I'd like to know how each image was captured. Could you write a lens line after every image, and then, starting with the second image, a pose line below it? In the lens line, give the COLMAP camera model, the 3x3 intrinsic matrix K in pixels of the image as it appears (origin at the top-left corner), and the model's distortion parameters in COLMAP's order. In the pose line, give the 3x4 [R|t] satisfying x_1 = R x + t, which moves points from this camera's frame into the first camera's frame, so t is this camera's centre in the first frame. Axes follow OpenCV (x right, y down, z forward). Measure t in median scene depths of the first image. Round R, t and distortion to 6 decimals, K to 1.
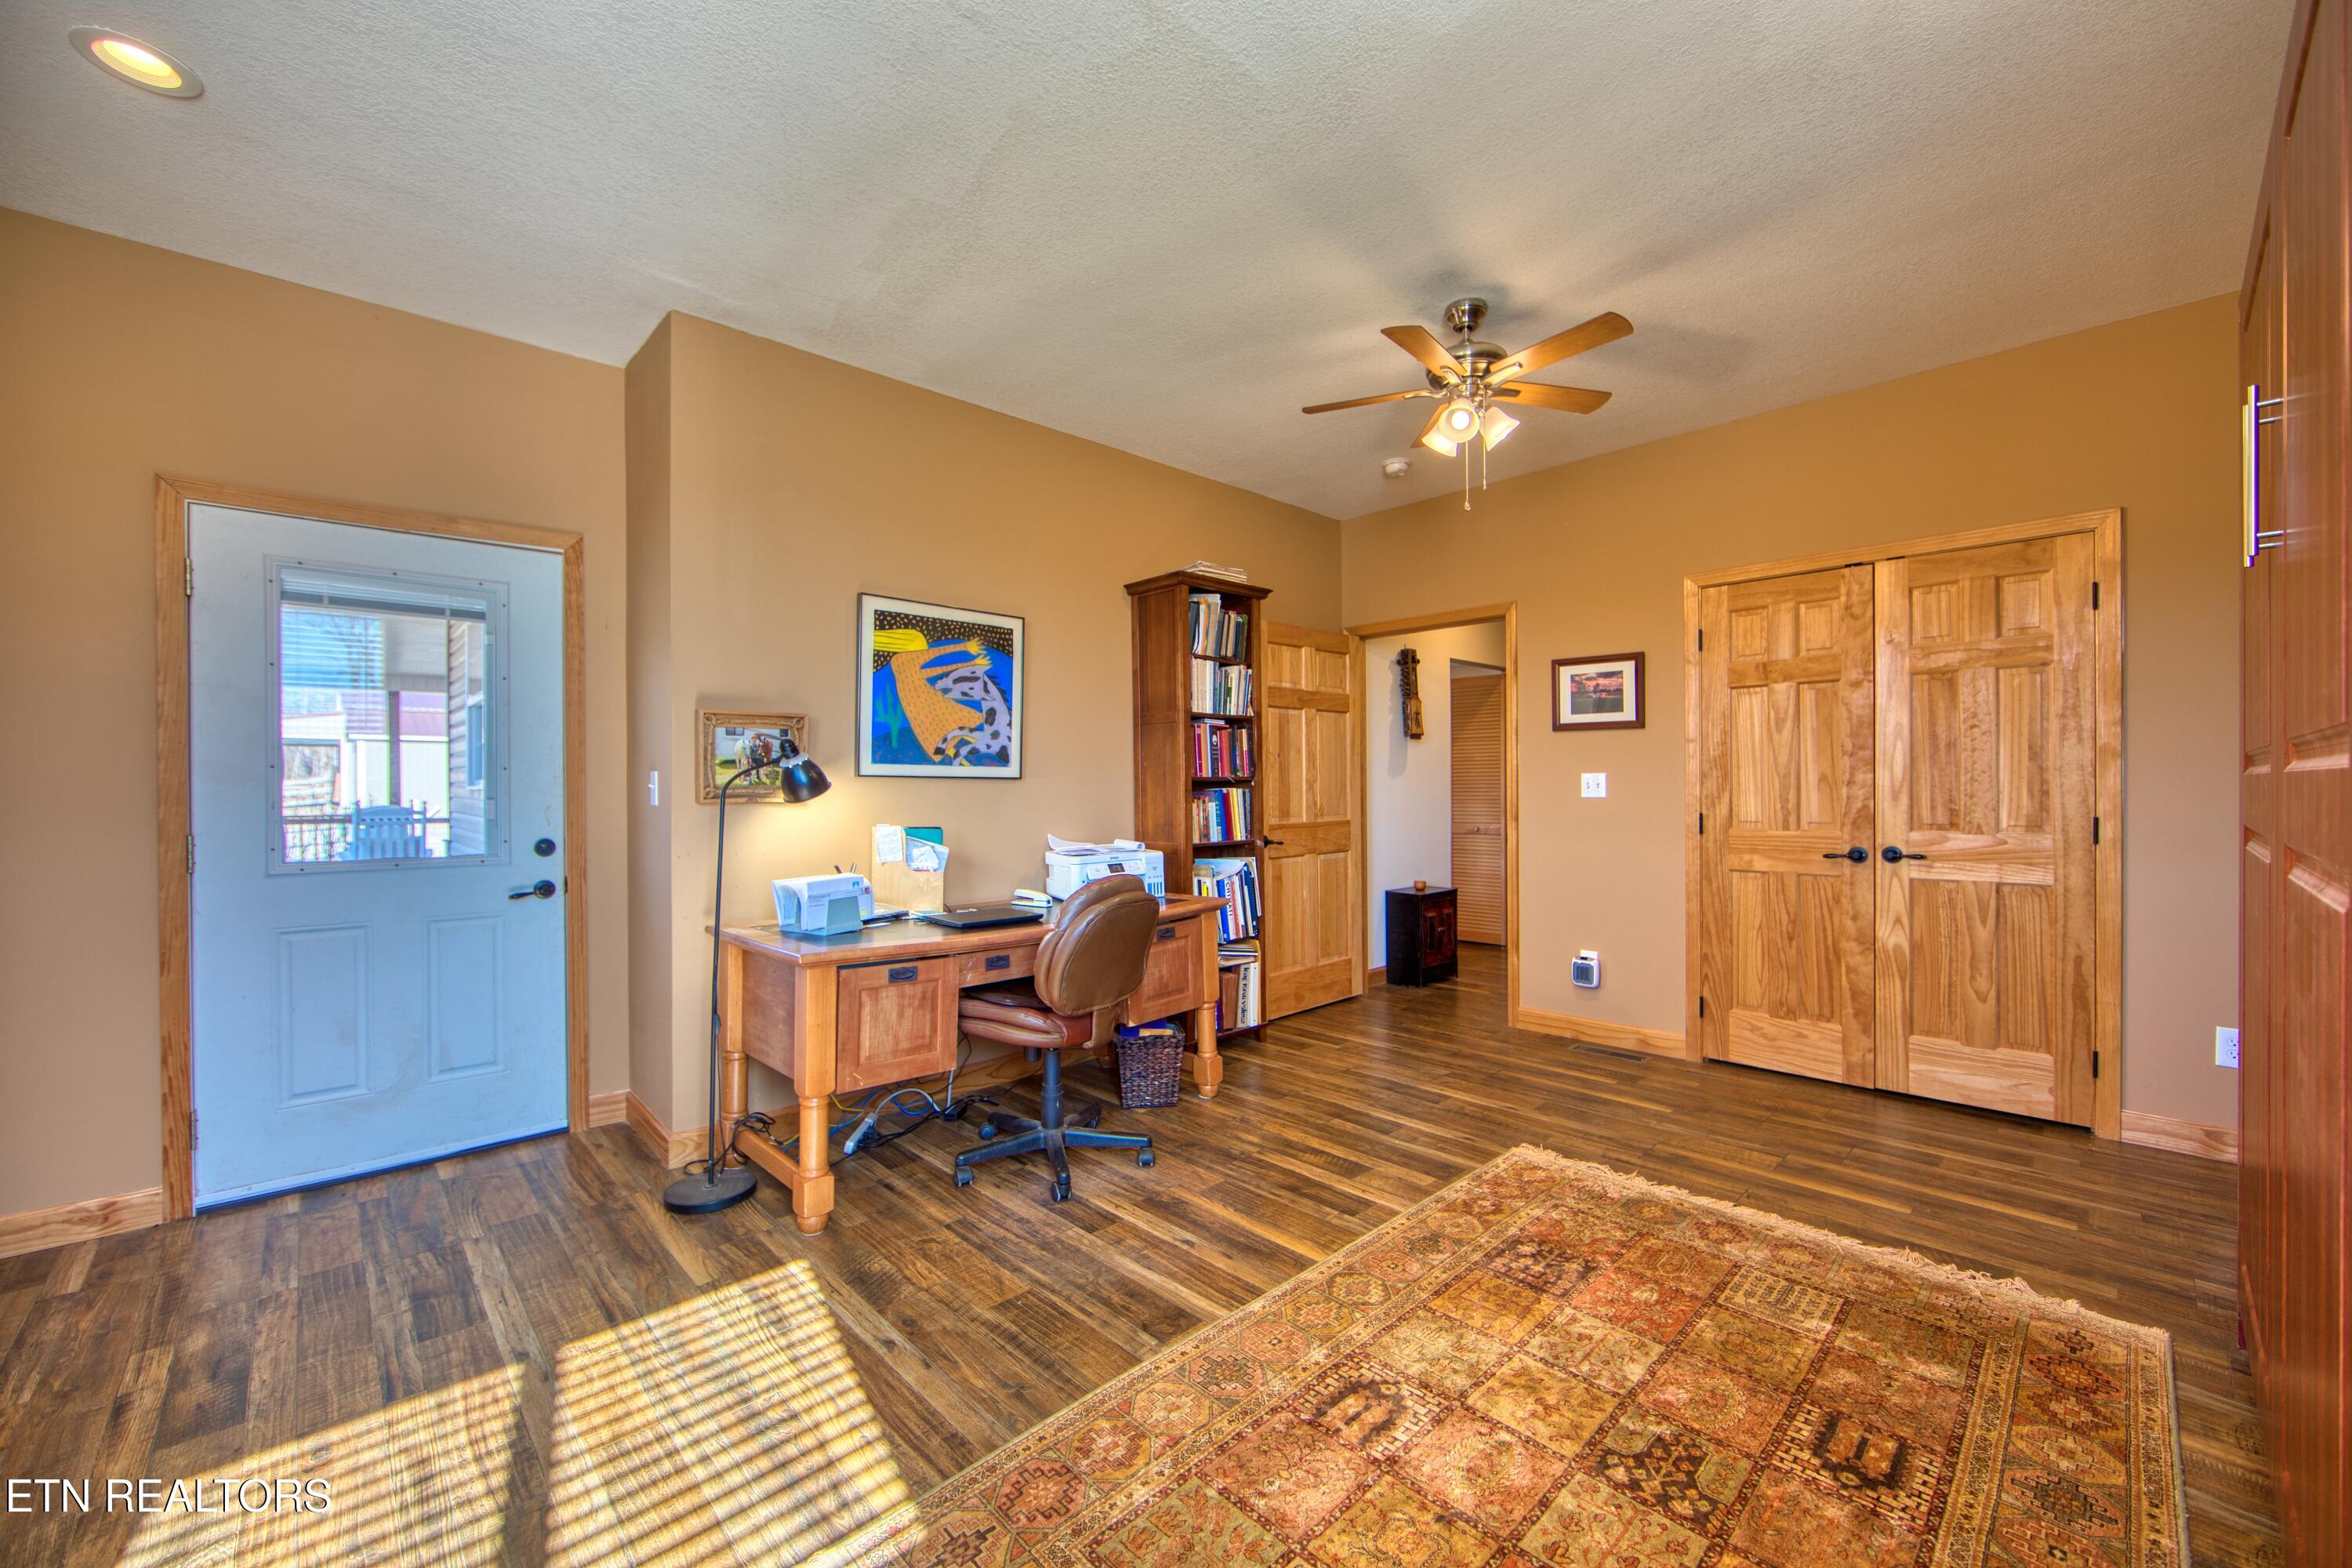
lens RADIAL K [[925.3, 0, 1175.8], [0, 925.3, 791.8], [0, 0, 1]] dist [-0.016864, 0.002852]
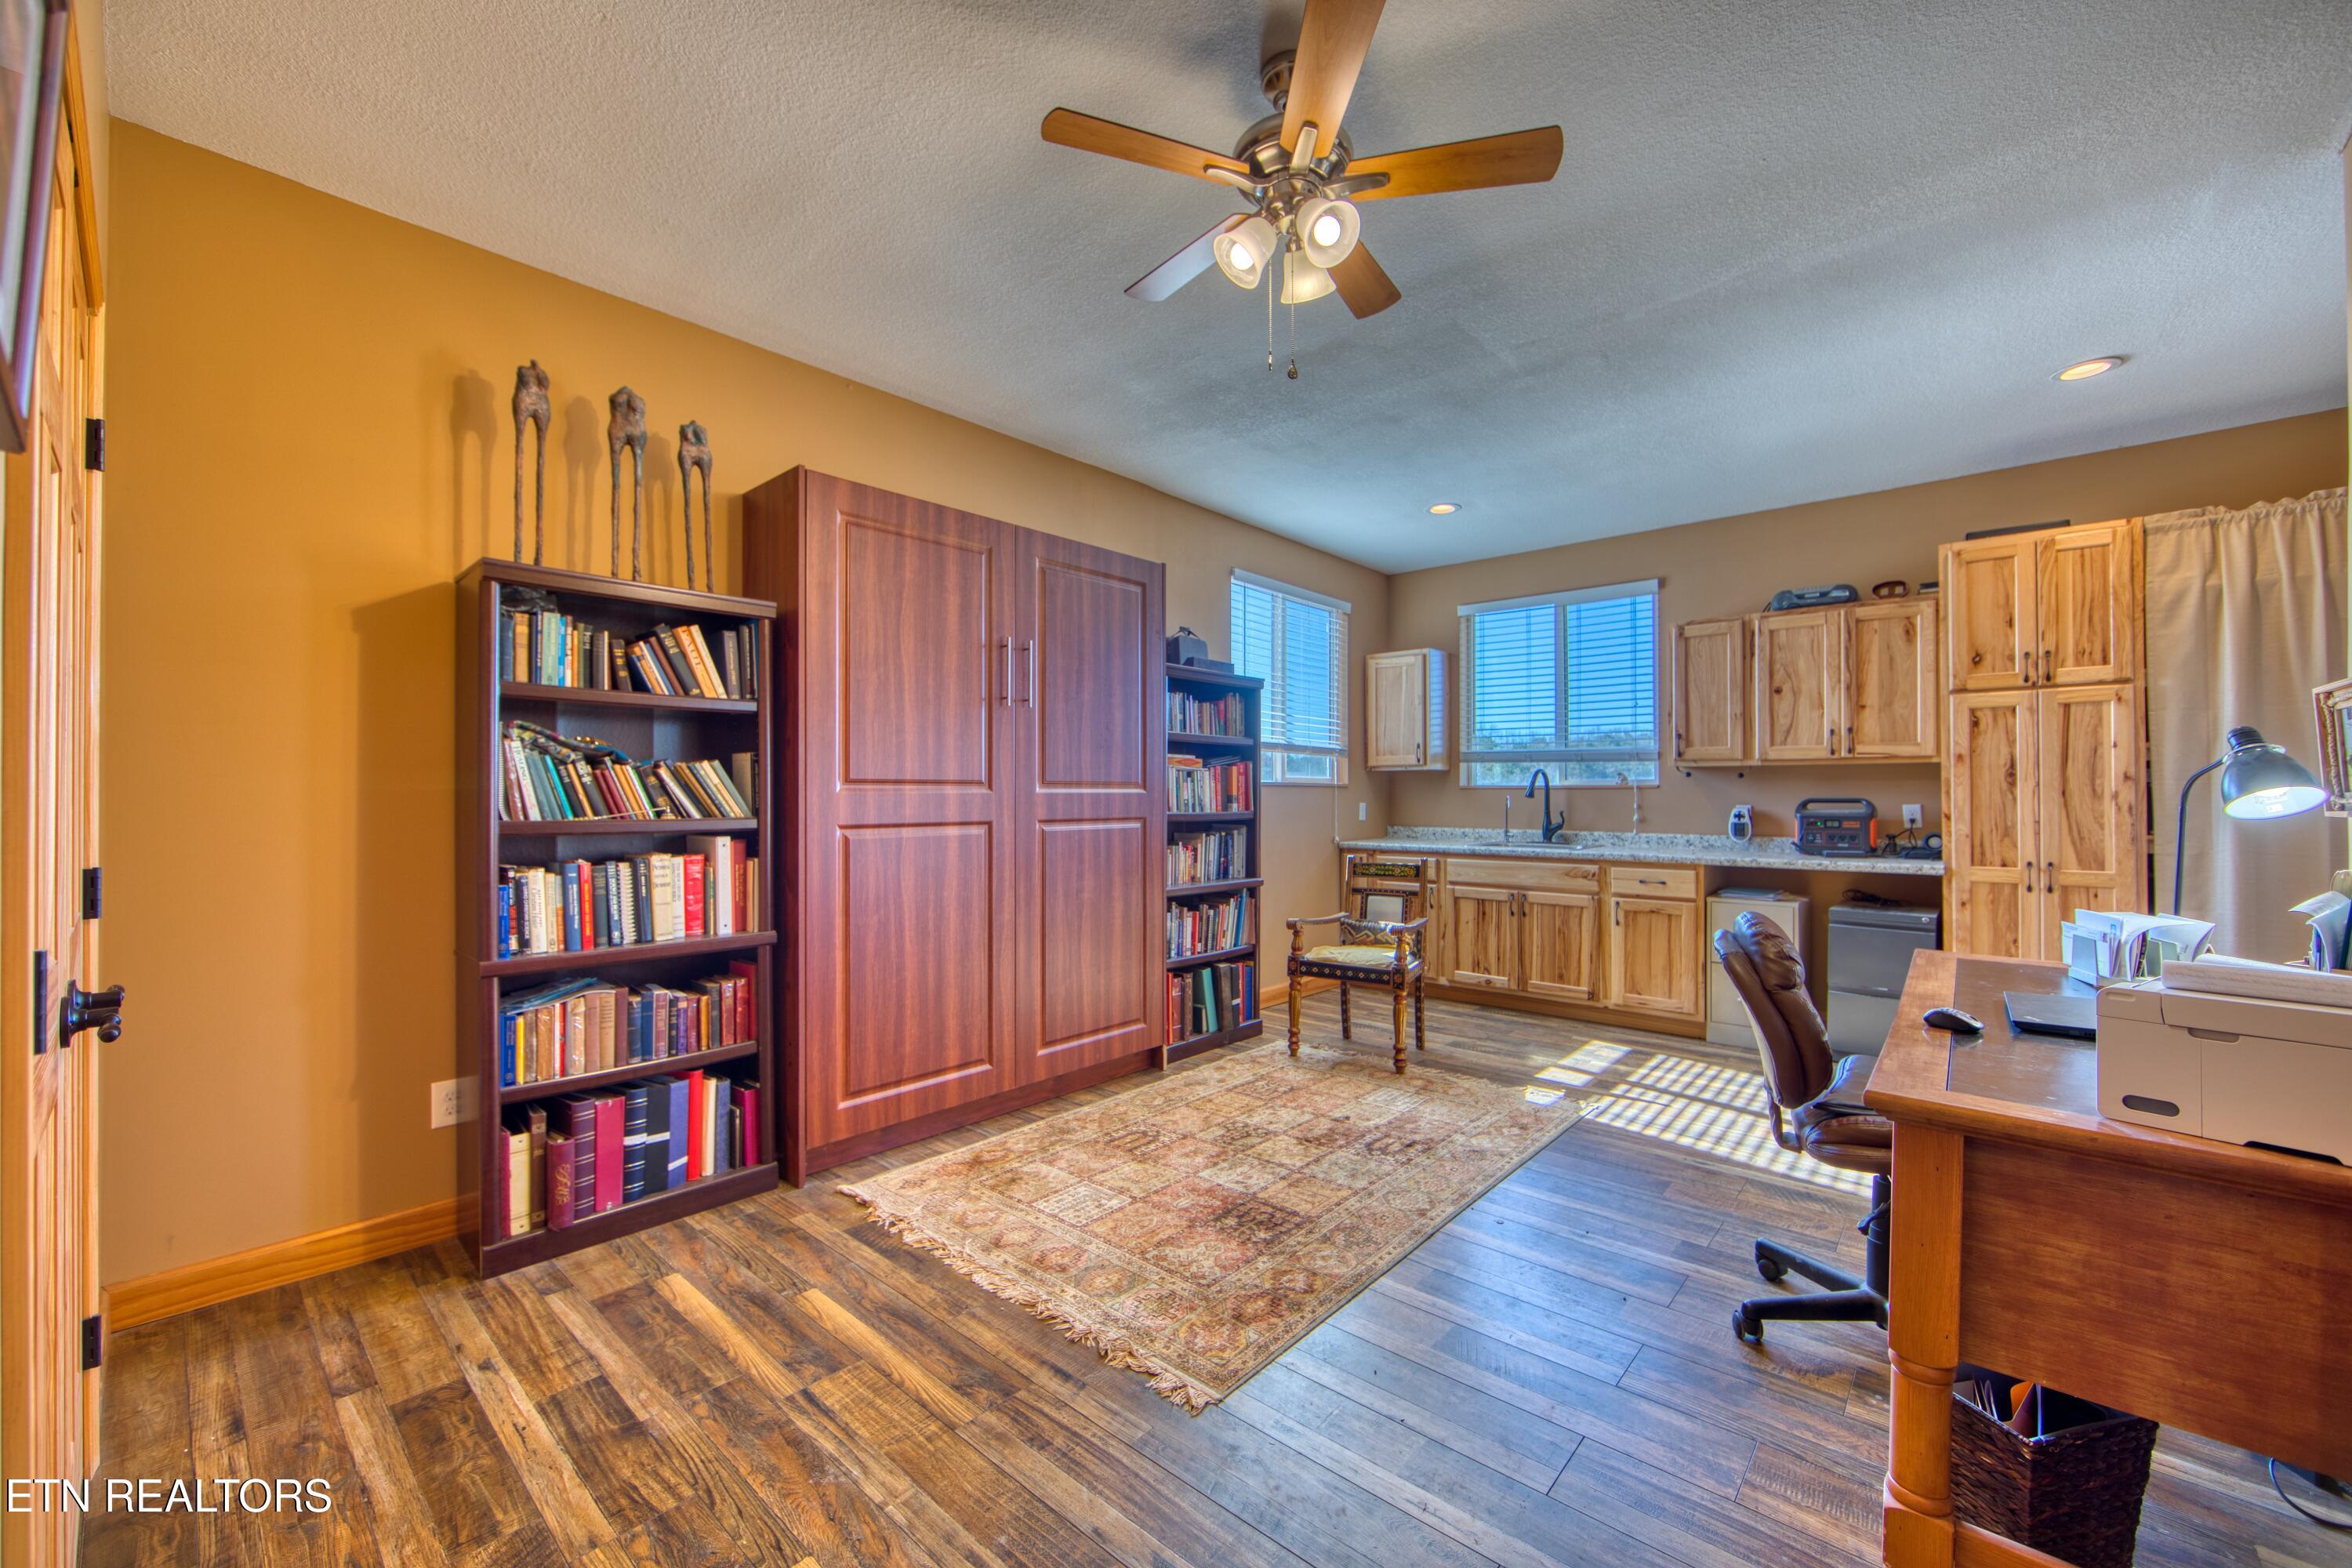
lens RADIAL K [[925.3, 0, 1175.8], [0, 925.3, 791.8], [0, 0, 1]] dist [-0.016864, 0.002852]
pose [[-0.996616, 0.007946, -0.081815, 0.504158], [0.008142, 0.999965, -0.002063, -0.010776], [0.081795, -0.002722, -0.996645, 1.831583]]
